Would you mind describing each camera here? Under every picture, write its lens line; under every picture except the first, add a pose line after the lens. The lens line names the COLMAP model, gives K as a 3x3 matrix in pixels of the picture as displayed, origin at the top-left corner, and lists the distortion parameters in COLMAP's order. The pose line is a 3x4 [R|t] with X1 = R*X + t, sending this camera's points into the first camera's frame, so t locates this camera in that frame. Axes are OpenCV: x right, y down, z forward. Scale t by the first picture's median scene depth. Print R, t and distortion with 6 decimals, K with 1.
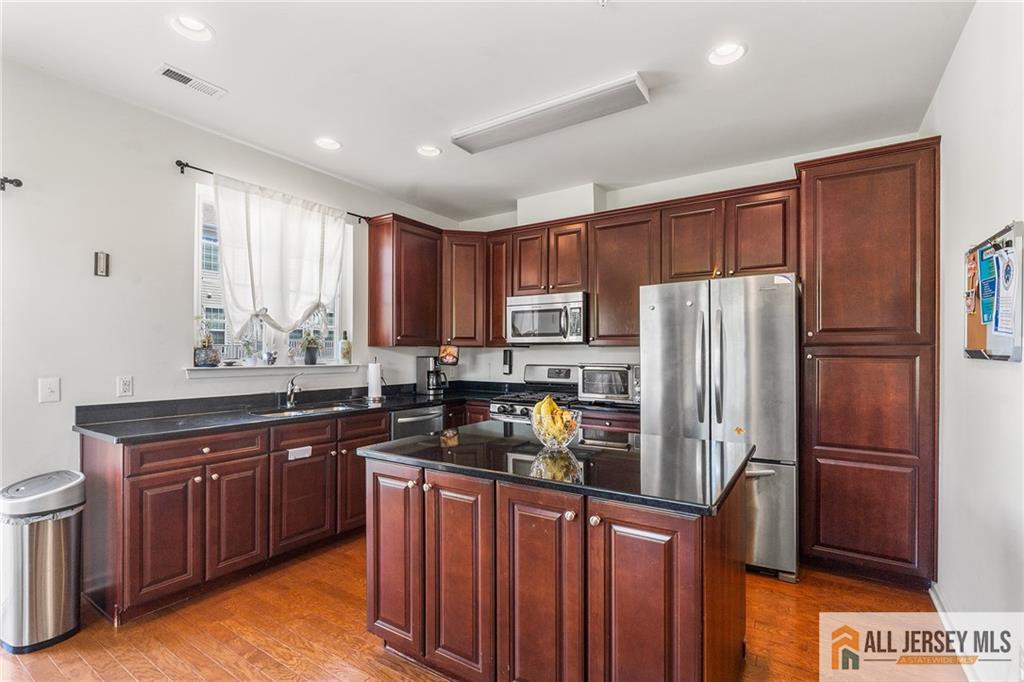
lens RADIAL K [[464.9, 0, 511.6], [0, 464.9, 351.9], [0, 0, 1]] dist [-0.000450, 0.000184]
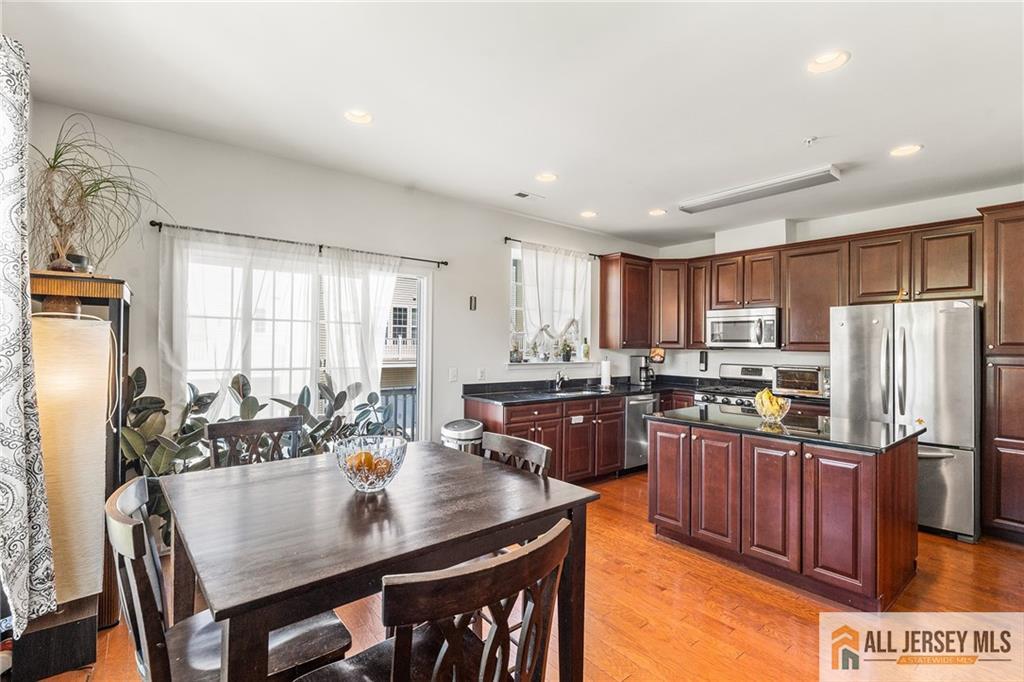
lens RADIAL K [[463.2, 0, 516.5], [0, 463.2, 340.5], [0, 0, 1]] dist [0.001728, 0.000554]
pose [[0.953119, 0.005948, -0.302538, -0.135835], [-0.008043, 0.999952, -0.005679, -0.027449], [0.302490, 0.007846, 0.953120, -0.404608]]
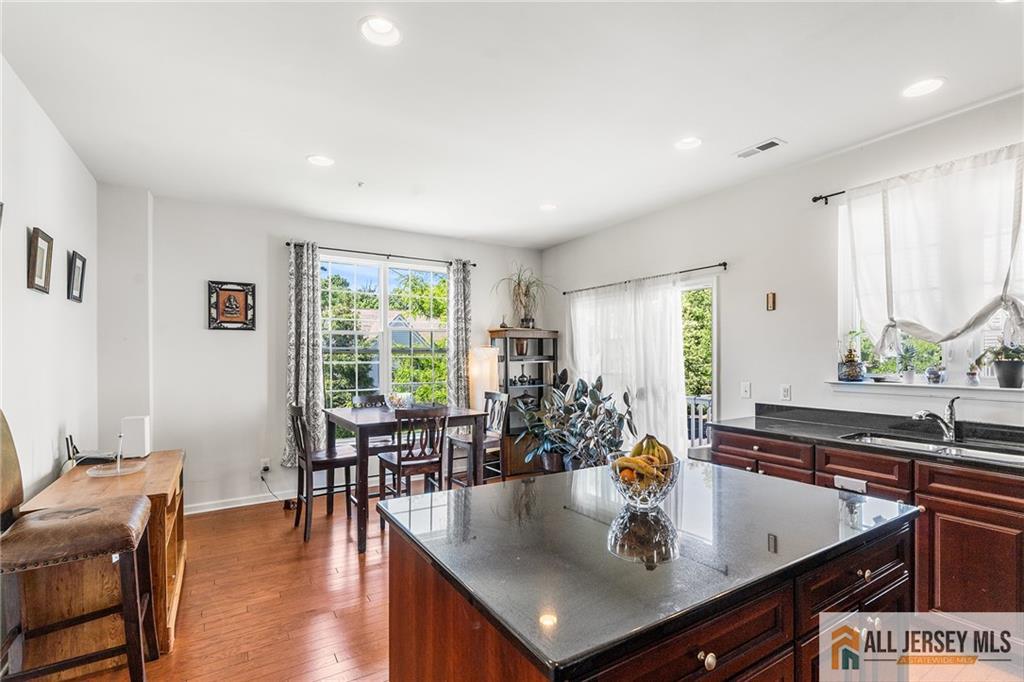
lens RADIAL K [[464.9, 0, 511.6], [0, 464.9, 351.9], [0, 0, 1]] dist [-0.000450, 0.000184]
pose [[-0.416066, -0.011976, -0.909256, 0.455053], [0.003598, 0.999884, -0.014816, -0.015620], [0.909327, -0.009437, -0.415975, 0.587703]]
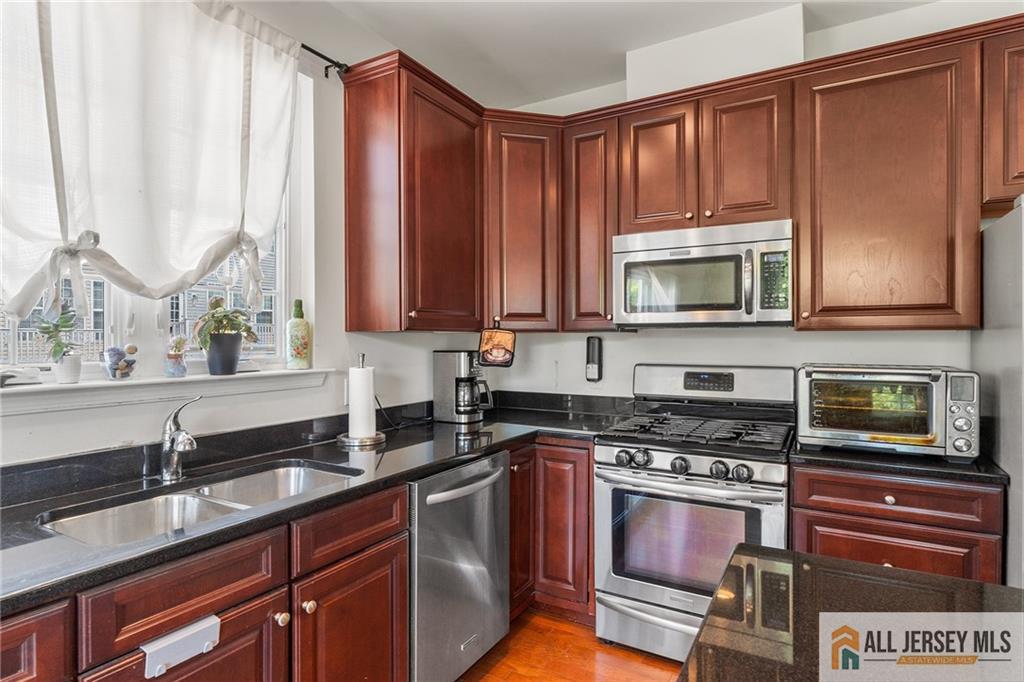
lens RADIAL K [[546.8, 0, 512.0], [0, 546.8, 341.0], [0, 0, 1]] dist [0.001070, 0.000488]
pose [[0.998367, -0.005317, 0.056883, -0.175674], [0.004842, 0.999952, 0.008487, -0.006733], [-0.056925, -0.008198, 0.998345, 0.437214]]
